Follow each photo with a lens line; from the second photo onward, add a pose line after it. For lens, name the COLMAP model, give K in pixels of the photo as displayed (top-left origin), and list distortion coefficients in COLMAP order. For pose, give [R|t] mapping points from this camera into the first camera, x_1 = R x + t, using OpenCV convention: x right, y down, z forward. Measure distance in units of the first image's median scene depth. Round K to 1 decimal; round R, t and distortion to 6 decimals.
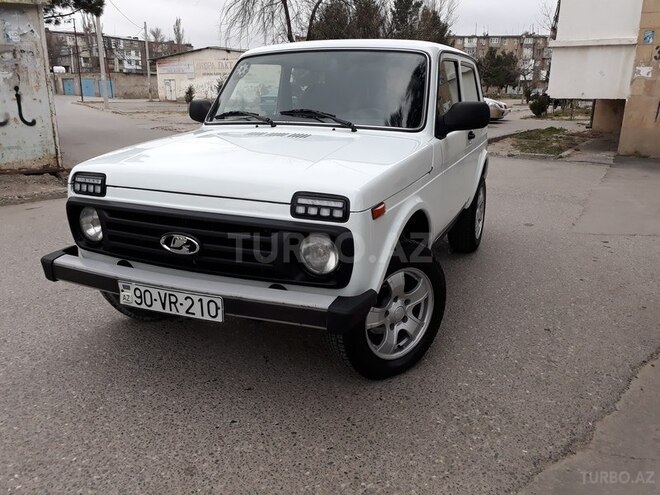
lens RADIAL K [[539.0, 0, 330.0], [0, 539.0, 247.5], [0, 0, 1]] dist [0.082803, -0.099959]
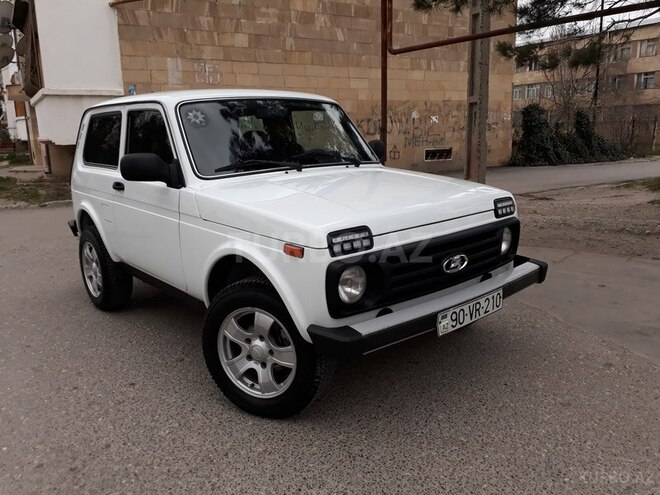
lens RADIAL K [[539.0, 0, 330.0], [0, 539.0, 247.5], [0, 0, 1]] dist [0.082803, -0.099959]
pose [[0.416455, -0.214914, 0.883390, -1.412337], [0.285834, 0.953339, 0.097182, -0.229268], [-0.863055, 0.212031, 0.458452, 0.698849]]
